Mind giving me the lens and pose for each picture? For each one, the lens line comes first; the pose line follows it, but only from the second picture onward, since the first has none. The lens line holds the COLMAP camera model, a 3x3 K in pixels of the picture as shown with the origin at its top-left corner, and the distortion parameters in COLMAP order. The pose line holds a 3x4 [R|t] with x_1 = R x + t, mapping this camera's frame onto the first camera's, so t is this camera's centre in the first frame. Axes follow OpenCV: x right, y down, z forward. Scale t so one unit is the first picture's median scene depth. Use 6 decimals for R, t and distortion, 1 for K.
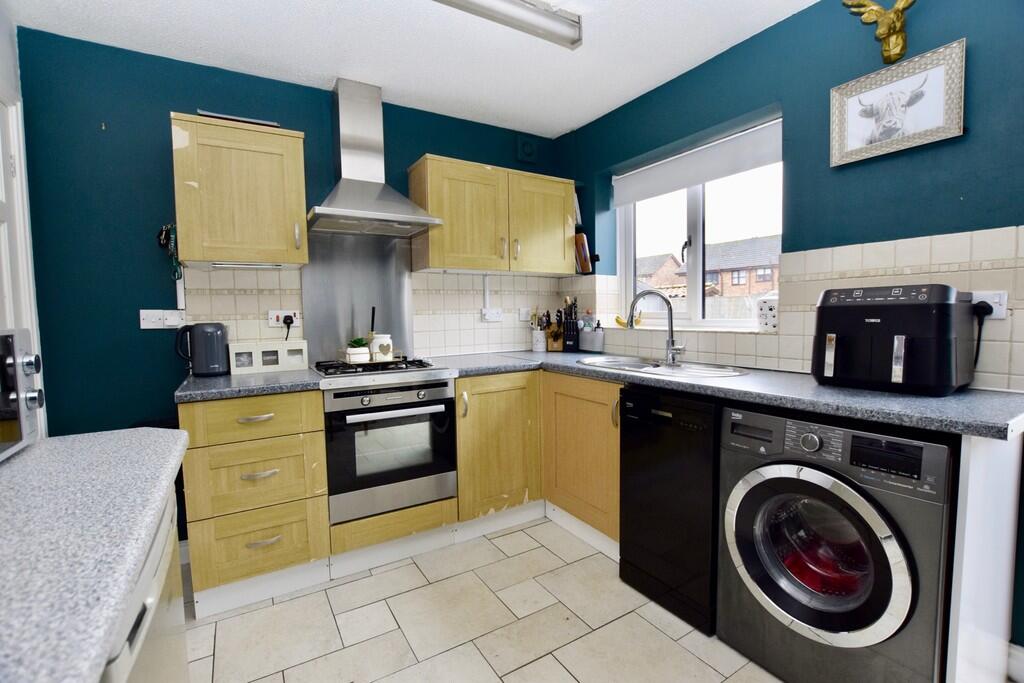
lens RADIAL K [[450.8, 0, 512.0], [0, 450.8, 341.5], [0, 0, 1]] dist [-0.030104, -0.000008]
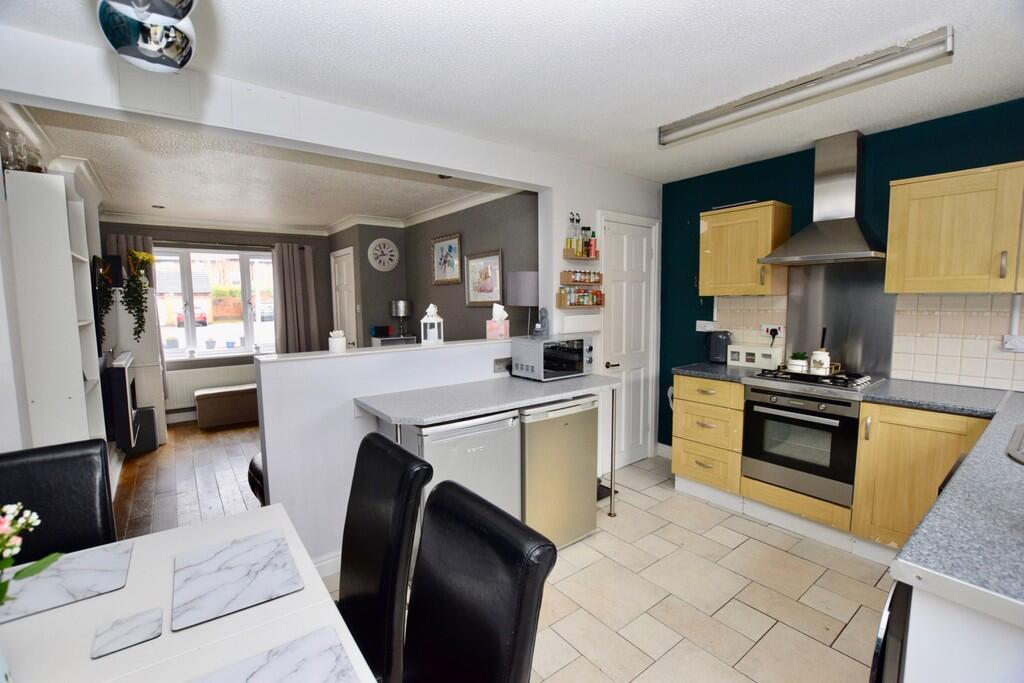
lens RADIAL K [[450.8, 0, 512.0], [0, 450.8, 341.5], [0, 0, 1]] dist [-0.030104, -0.000008]
pose [[0.101699, 0.111522, -0.988544, 0.849331], [-0.052036, 0.992933, 0.106664, -0.135114], [0.993453, 0.040592, 0.106784, 0.057837]]
